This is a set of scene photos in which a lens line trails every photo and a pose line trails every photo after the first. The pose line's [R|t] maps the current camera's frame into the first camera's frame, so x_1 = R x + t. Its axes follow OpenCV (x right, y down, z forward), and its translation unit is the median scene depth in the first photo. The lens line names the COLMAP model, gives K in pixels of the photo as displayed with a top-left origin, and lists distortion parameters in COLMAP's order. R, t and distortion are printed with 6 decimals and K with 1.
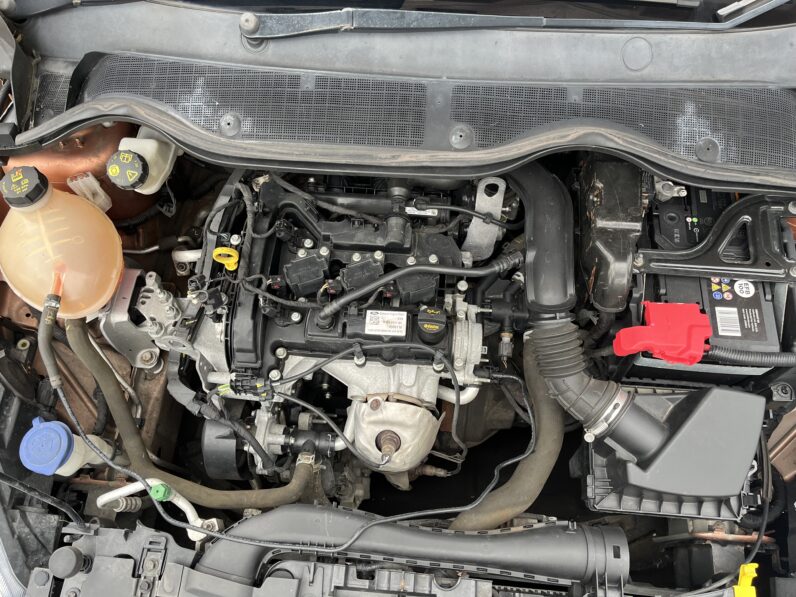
lens RADIAL K [[633.9, 0, 401.3], [0, 633.9, 300.5], [0, 0, 1]] dist [0.029147, -0.053278]
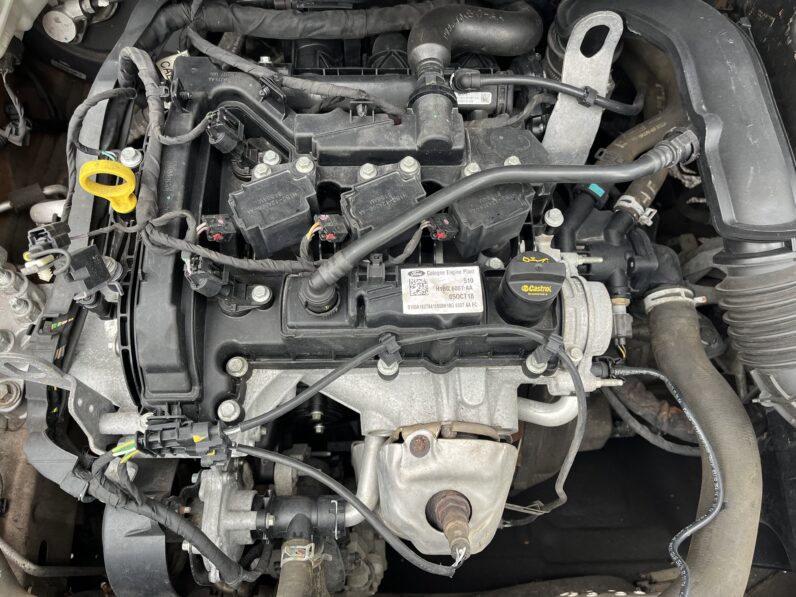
lens RADIAL K [[633.9, 0, 392.8], [0, 633.9, 297.5], [0, 0, 1]] dist [0.029147, -0.053278]
pose [[0.994201, -0.081951, 0.069624, -0.093204], [0.081833, 0.996636, 0.004557, 0.033707], [-0.069764, 0.001166, 0.997563, 0.465181]]
